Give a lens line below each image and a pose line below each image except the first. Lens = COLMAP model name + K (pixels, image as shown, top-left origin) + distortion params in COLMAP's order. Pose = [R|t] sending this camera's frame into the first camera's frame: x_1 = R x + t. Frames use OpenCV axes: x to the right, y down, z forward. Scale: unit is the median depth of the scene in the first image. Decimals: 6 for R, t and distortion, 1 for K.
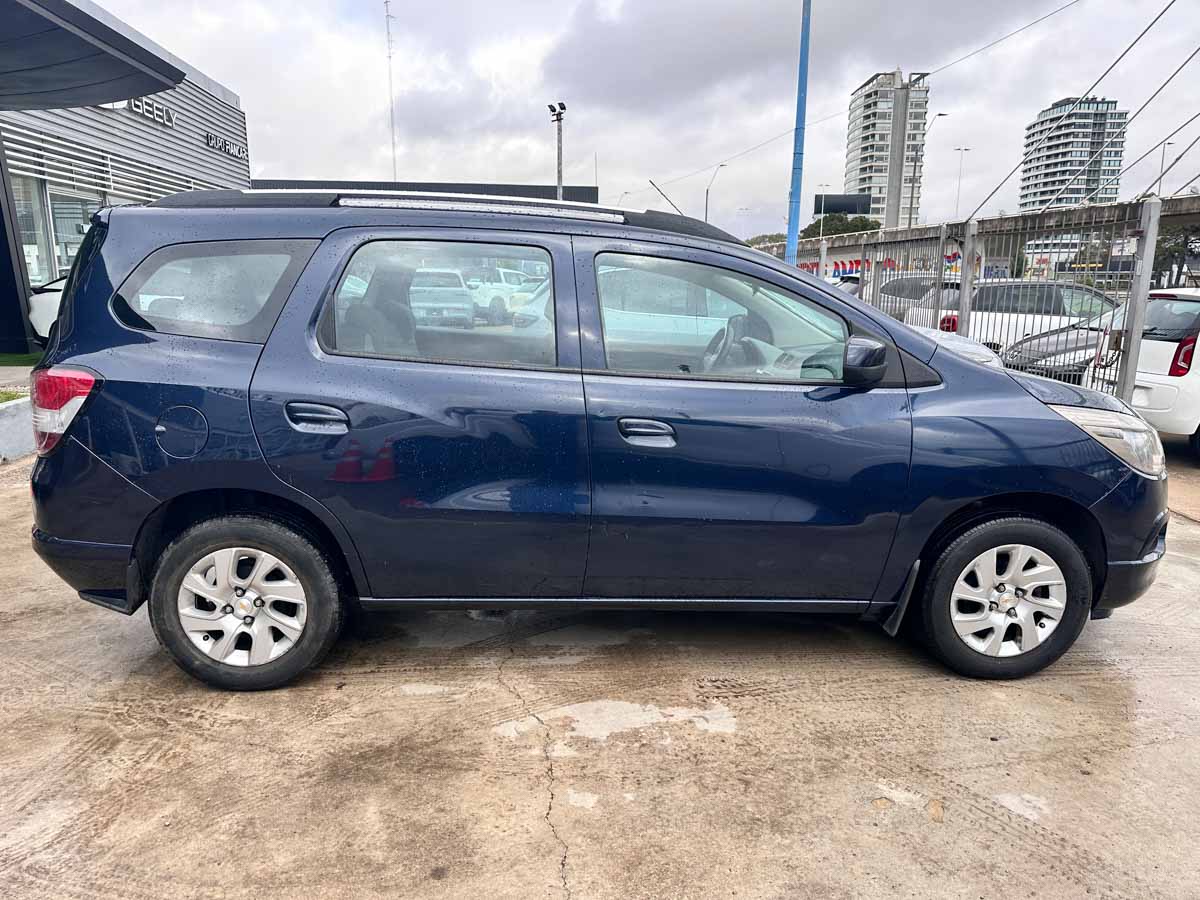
lens RADIAL K [[853.4, 0, 600.0], [0, 853.4, 450.0], [0, 0, 1]] dist [0.058943, -0.054082]
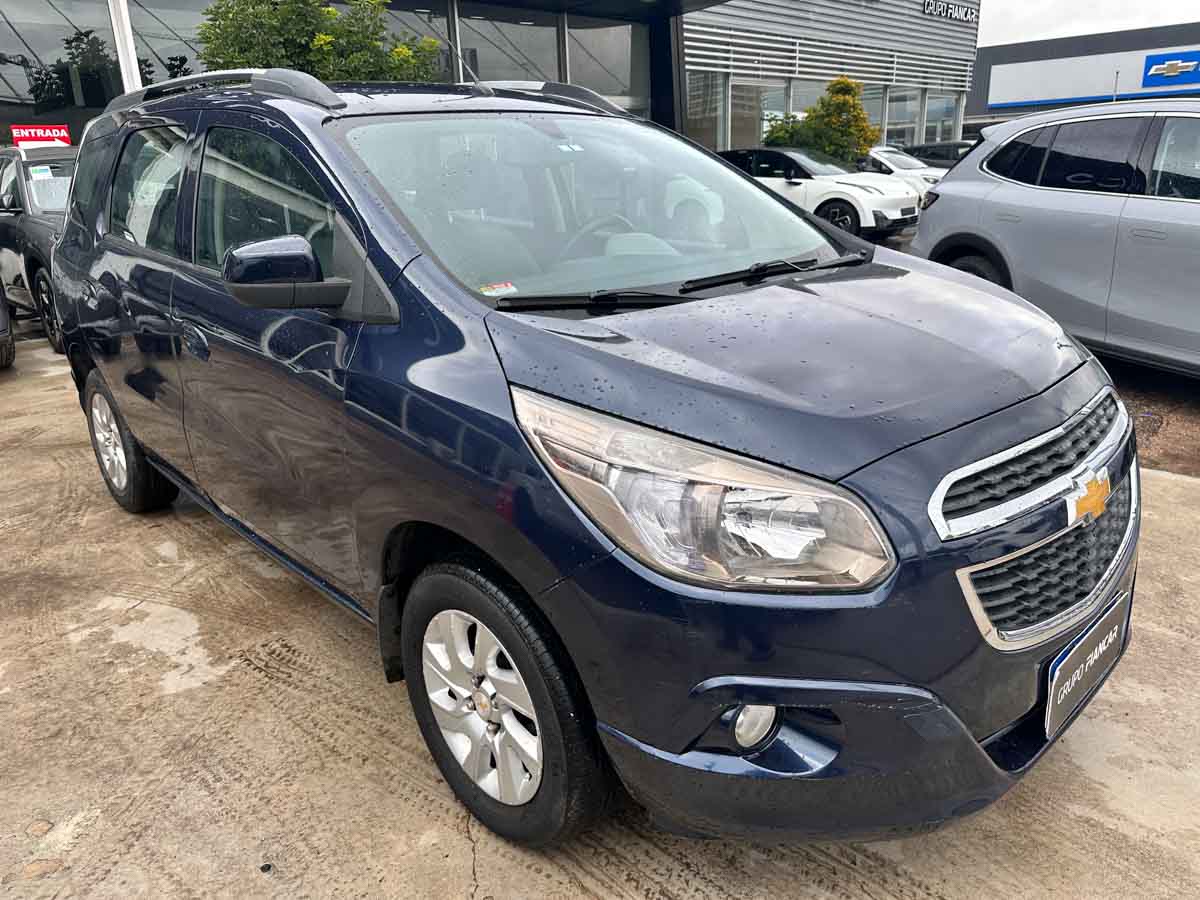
lens RADIAL K [[869.8, 0, 593.7], [0, 869.8, 434.8], [0, 0, 1]] dist [0.006591, 0.000325]
pose [[0.638697, 0.202478, -0.742340, 0.955663], [-0.116264, 0.979075, 0.167017, -0.118791], [0.760624, -0.020366, 0.648874, 0.699387]]
